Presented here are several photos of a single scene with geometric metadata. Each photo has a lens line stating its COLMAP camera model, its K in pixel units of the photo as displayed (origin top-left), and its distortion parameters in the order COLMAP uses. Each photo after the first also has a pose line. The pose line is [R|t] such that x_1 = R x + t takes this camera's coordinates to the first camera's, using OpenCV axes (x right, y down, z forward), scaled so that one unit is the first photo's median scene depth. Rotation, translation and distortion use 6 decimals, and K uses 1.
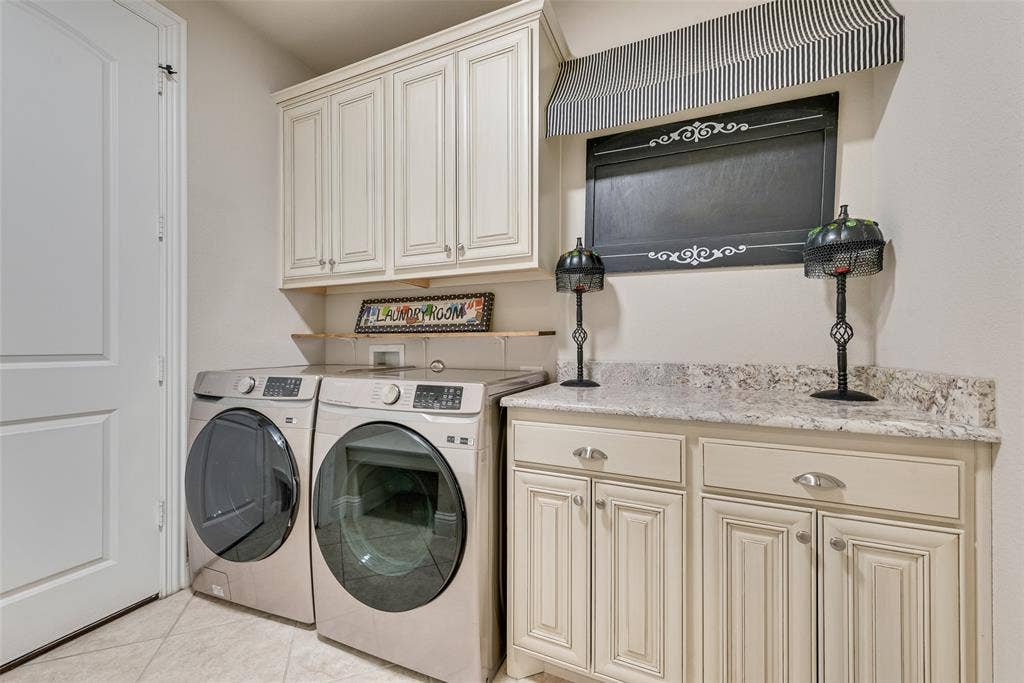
lens RADIAL K [[402.2, 0, 511.4], [0, 402.2, 348.1], [0, 0, 1]] dist [0.007773, -0.000846]
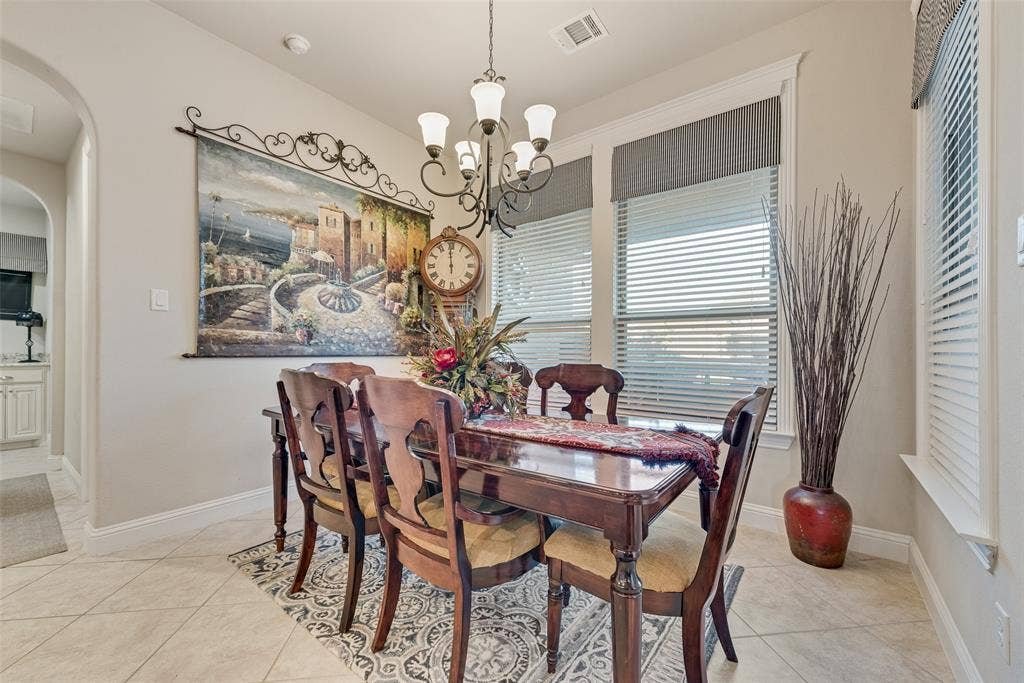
lens RADIAL K [[402.2, 0, 511.4], [0, 402.2, 348.1], [0, 0, 1]] dist [0.007773, -0.000846]
pose [[0.237362, 0.006283, 0.971401, -0.080415], [-0.009085, 0.999950, -0.004248, -0.000917], [-0.971379, -0.007816, 0.237407, -0.194541]]
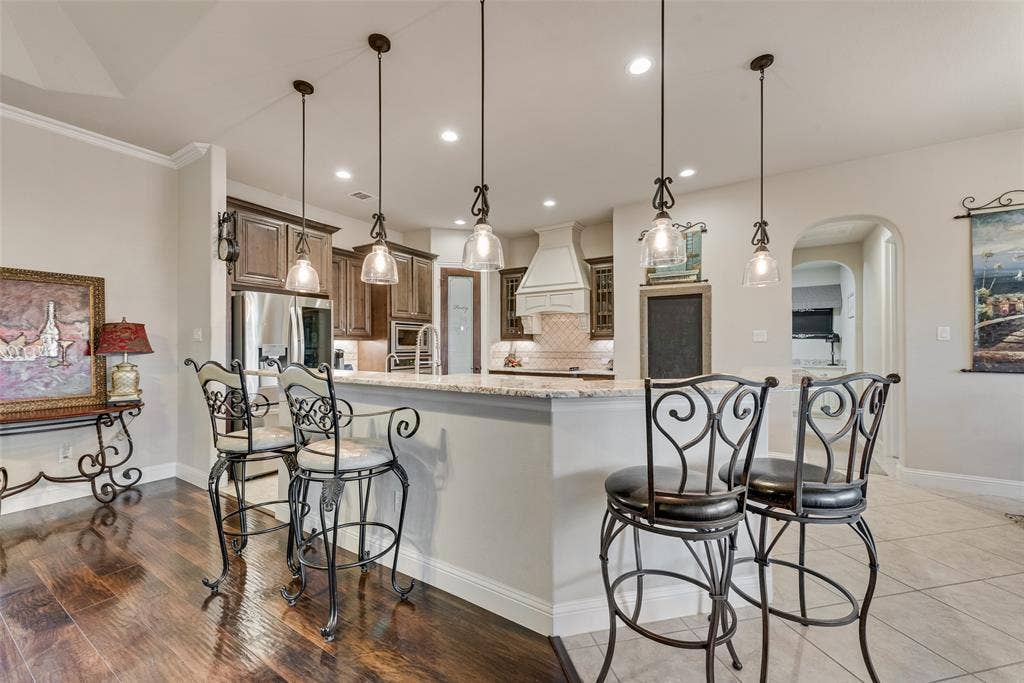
lens RADIAL K [[402.2, 0, 511.4], [0, 402.2, 348.1], [0, 0, 1]] dist [0.007773, -0.000846]
pose [[0.989558, -0.001698, -0.144127, -0.136005], [0.002320, 0.999989, 0.004148, -0.007022], [0.144119, -0.004439, 0.989550, -0.253730]]
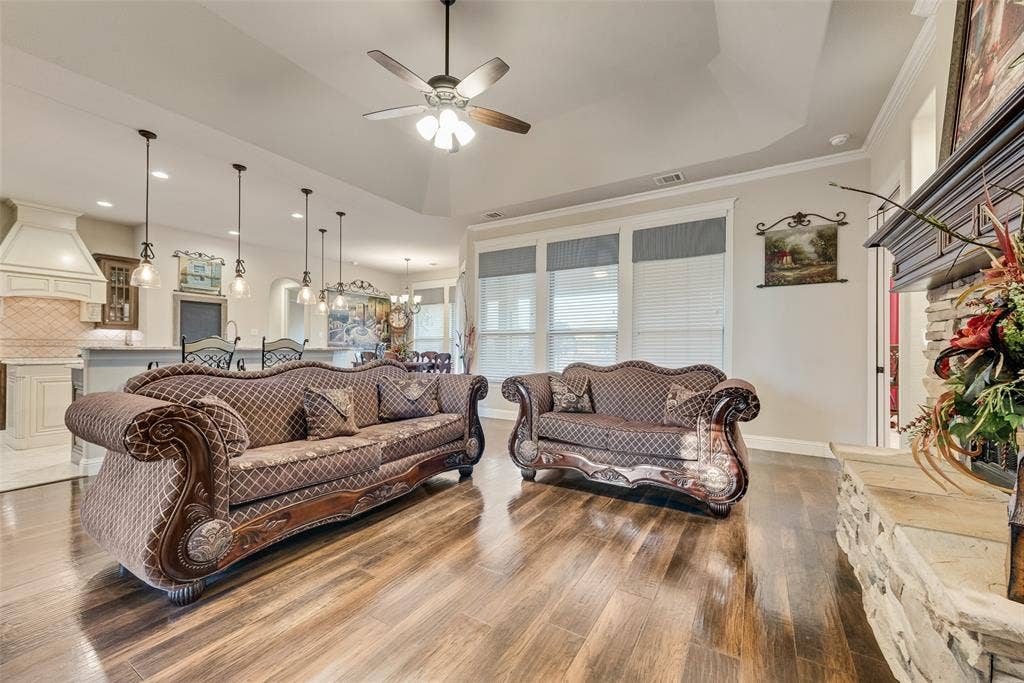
lens RADIAL K [[402.2, 0, 511.4], [0, 402.2, 348.1], [0, 0, 1]] dist [0.007773, -0.000846]
pose [[0.129897, 0.003025, 0.991523, -0.322157], [-0.007353, 0.999971, -0.002087, -0.000553], [-0.991500, -0.007020, 0.129915, -0.299513]]
